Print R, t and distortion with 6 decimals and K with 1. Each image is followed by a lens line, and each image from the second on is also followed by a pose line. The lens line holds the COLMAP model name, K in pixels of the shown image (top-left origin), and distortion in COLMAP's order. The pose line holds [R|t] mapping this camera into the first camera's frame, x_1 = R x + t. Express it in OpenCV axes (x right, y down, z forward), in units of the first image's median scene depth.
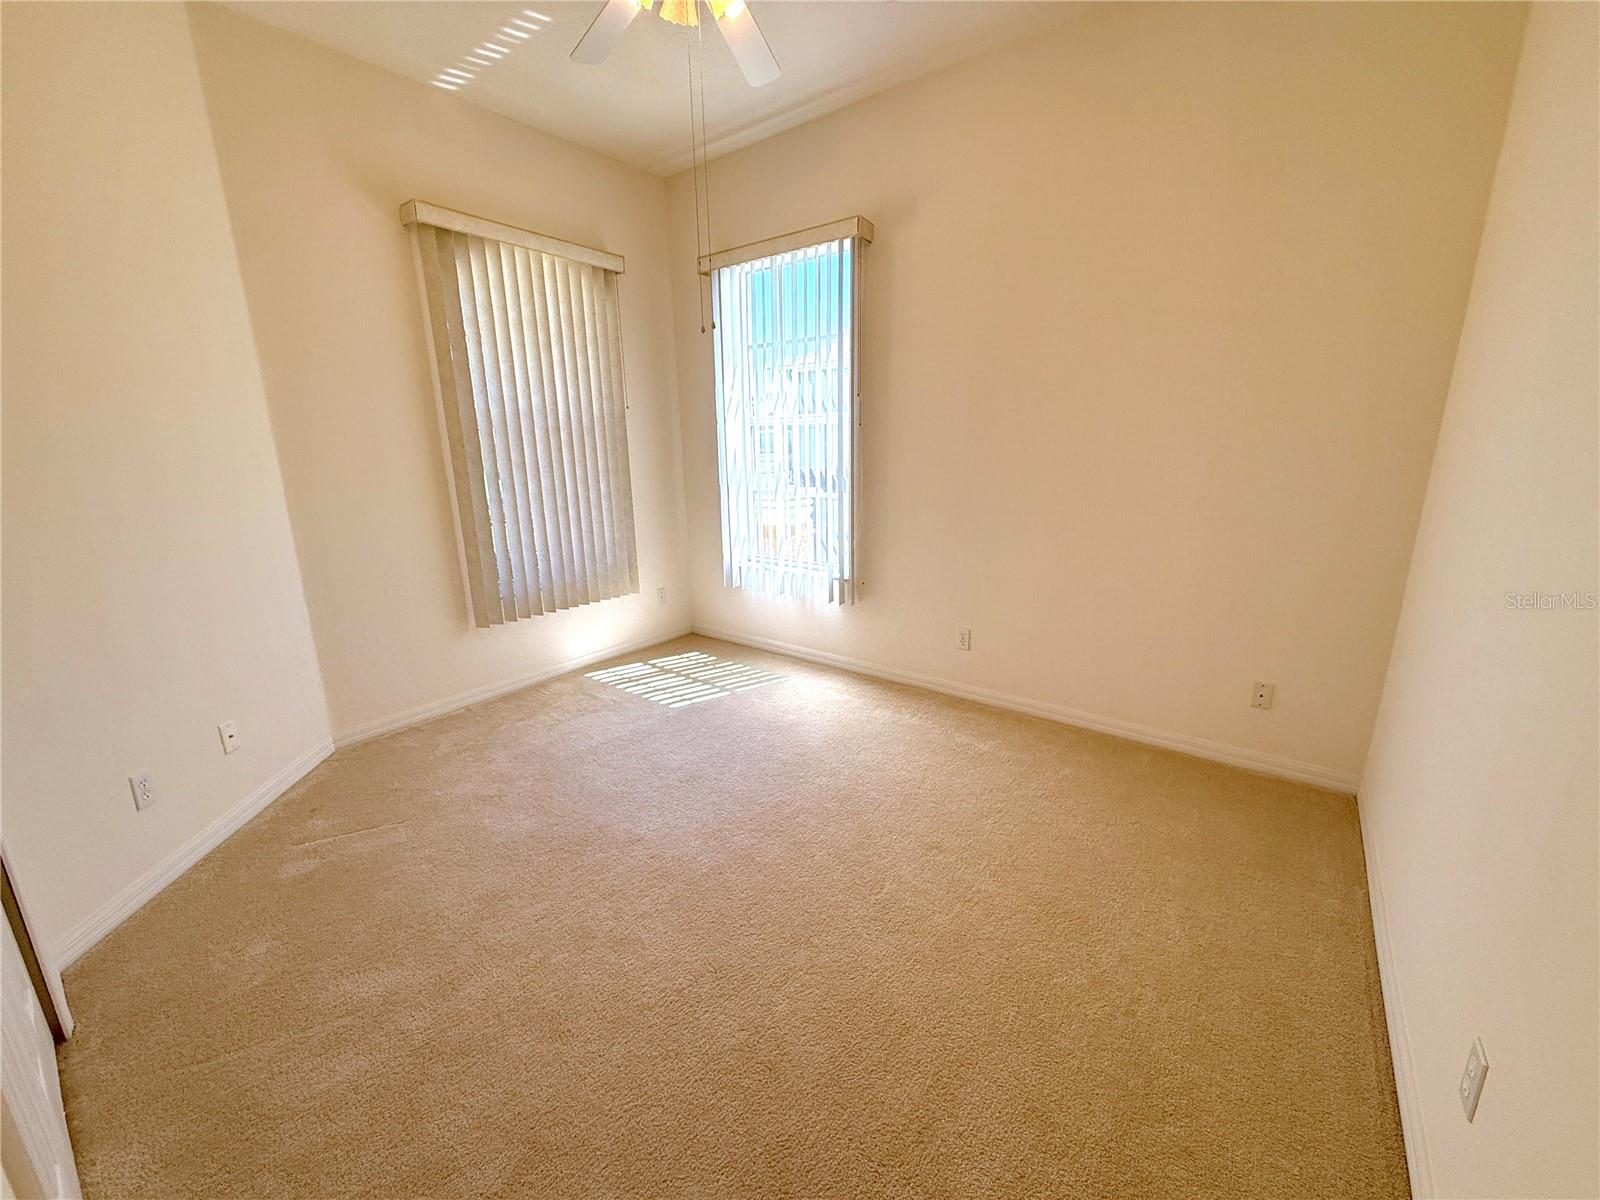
lens RADIAL K [[640.0, 0, 798.8], [0, 640.0, 596.7], [0, 0, 1]] dist [-0.000287, -0.000371]
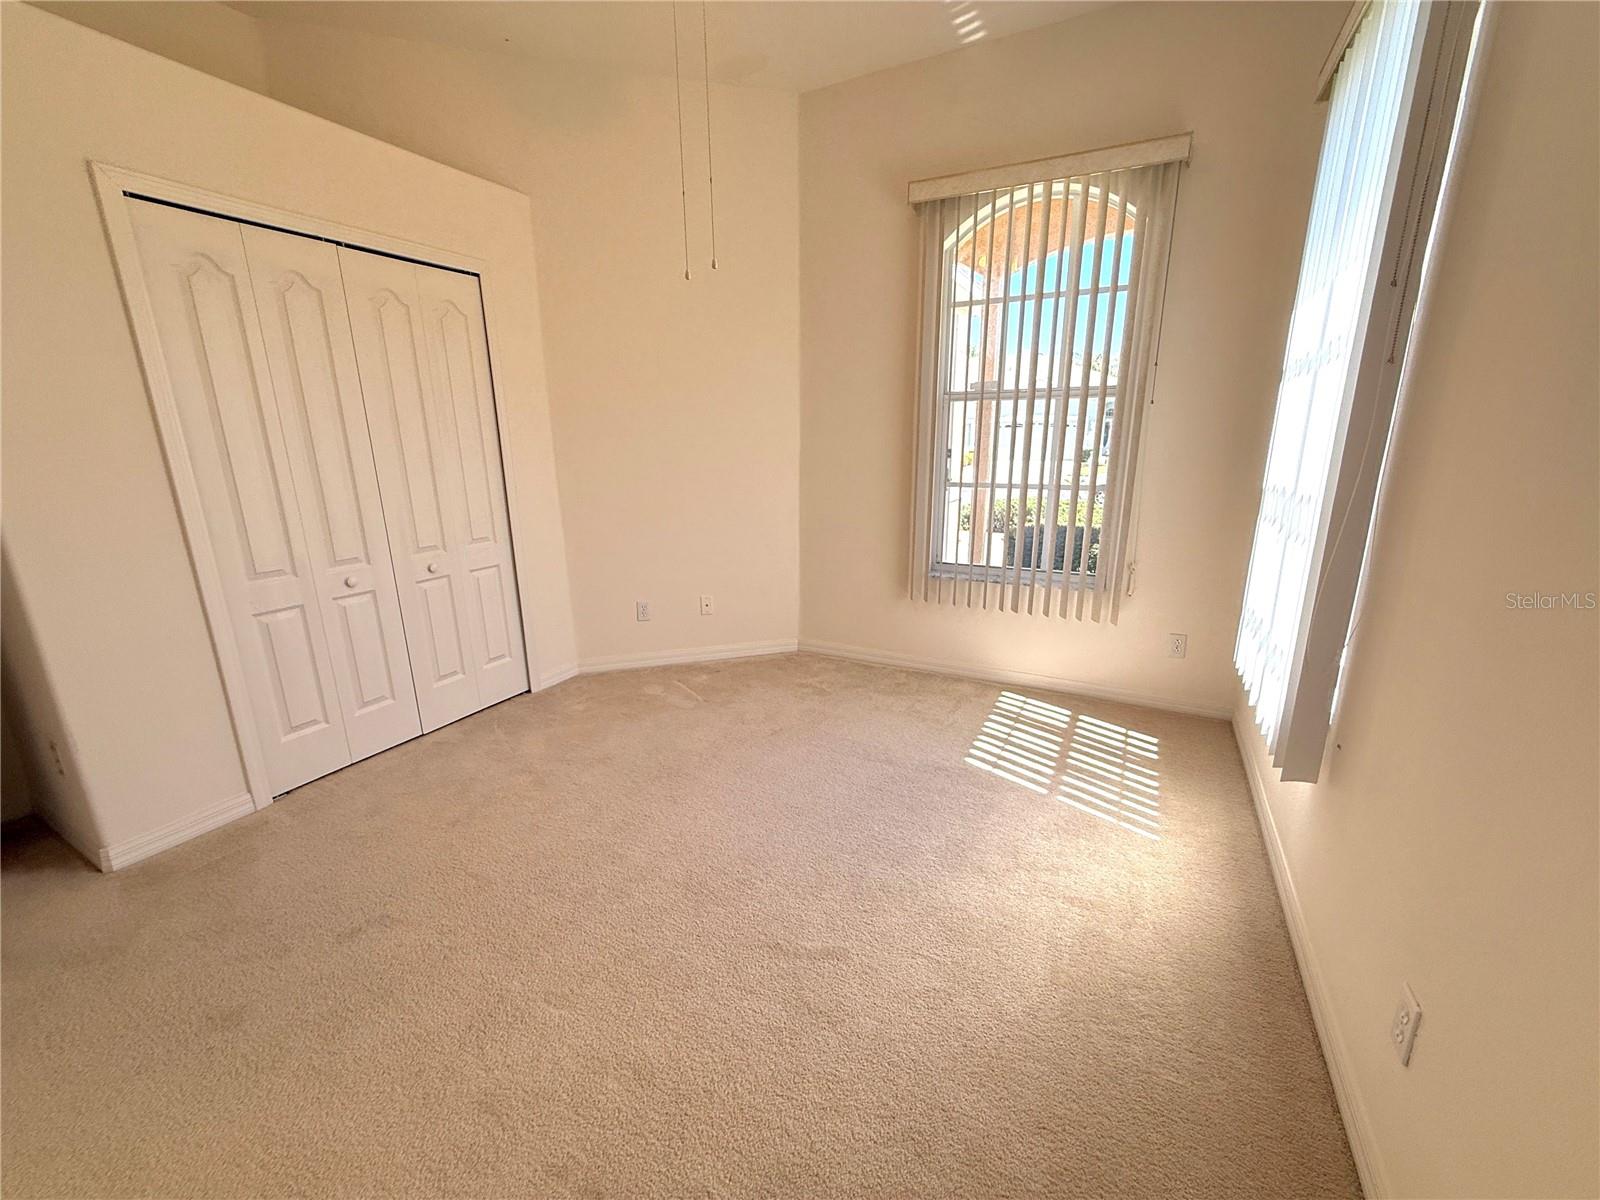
lens RADIAL K [[640.0, 0, 793.6], [0, 640.0, 600.3], [0, 0, 1]] dist [-0.000287, -0.000371]
pose [[0.166269, 0.265678, -0.949616, 0.418257], [-0.225762, 0.947697, 0.225612, -0.128883], [0.959889, 0.176875, 0.217553, 0.547908]]
